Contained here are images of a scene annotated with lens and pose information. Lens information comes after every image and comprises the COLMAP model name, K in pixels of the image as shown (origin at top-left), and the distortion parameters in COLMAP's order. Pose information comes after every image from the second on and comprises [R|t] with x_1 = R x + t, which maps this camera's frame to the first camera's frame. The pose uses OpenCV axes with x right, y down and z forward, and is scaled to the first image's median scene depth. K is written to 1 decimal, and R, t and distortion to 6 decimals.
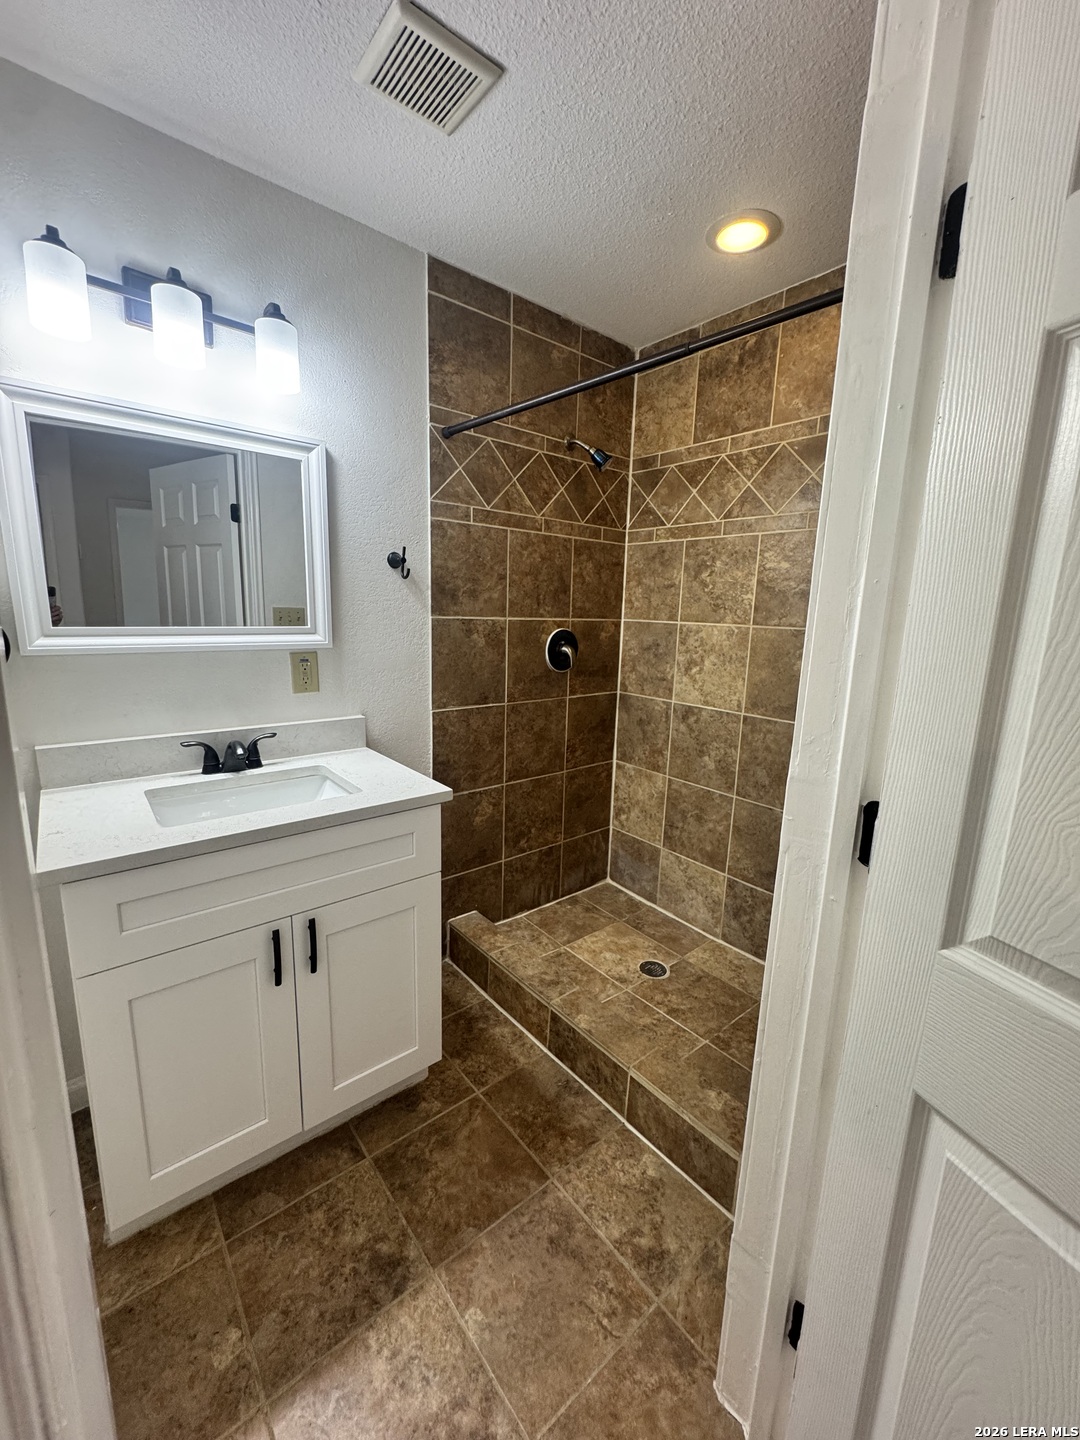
lens RADIAL K [[576.8, 0, 541.5], [0, 576.8, 718.2], [0, 0, 1]] dist [-0.002143, 0.000031]
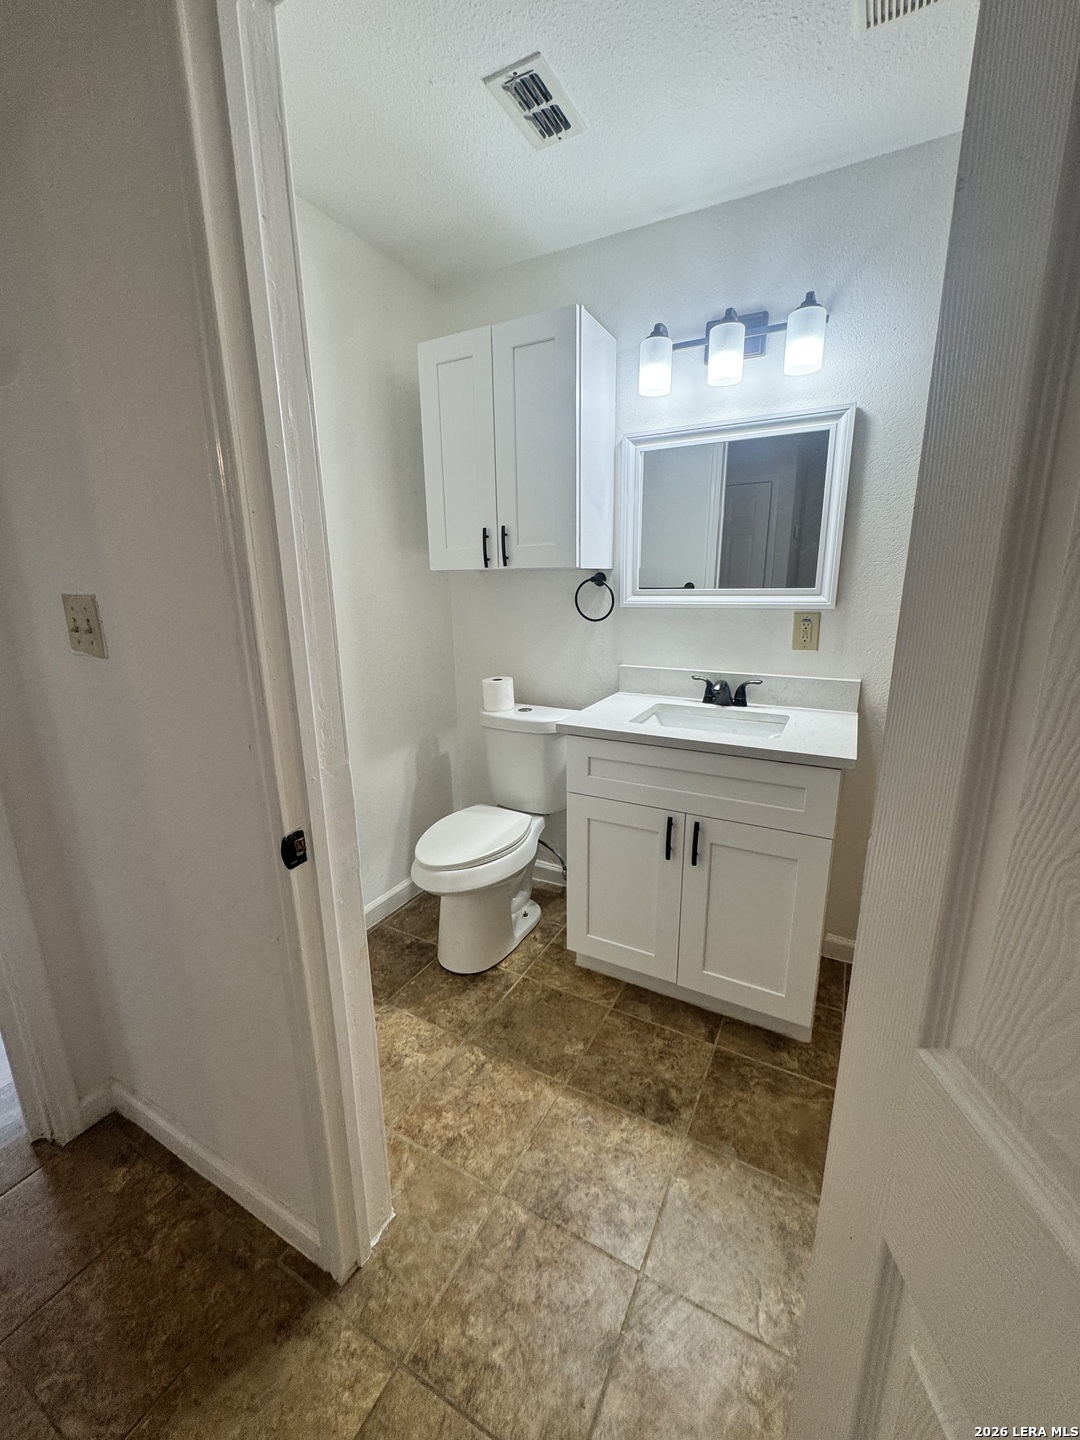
lens RADIAL K [[576.8, 0, 541.6], [0, 576.8, 719.5], [0, 0, 1]] dist [-0.002143, 0.000031]
pose [[0.375001, 0.184697, -0.908439, 0.567787], [-0.151420, 0.978994, 0.136536, 0.013463], [0.914574, 0.086354, 0.395091, 0.182511]]
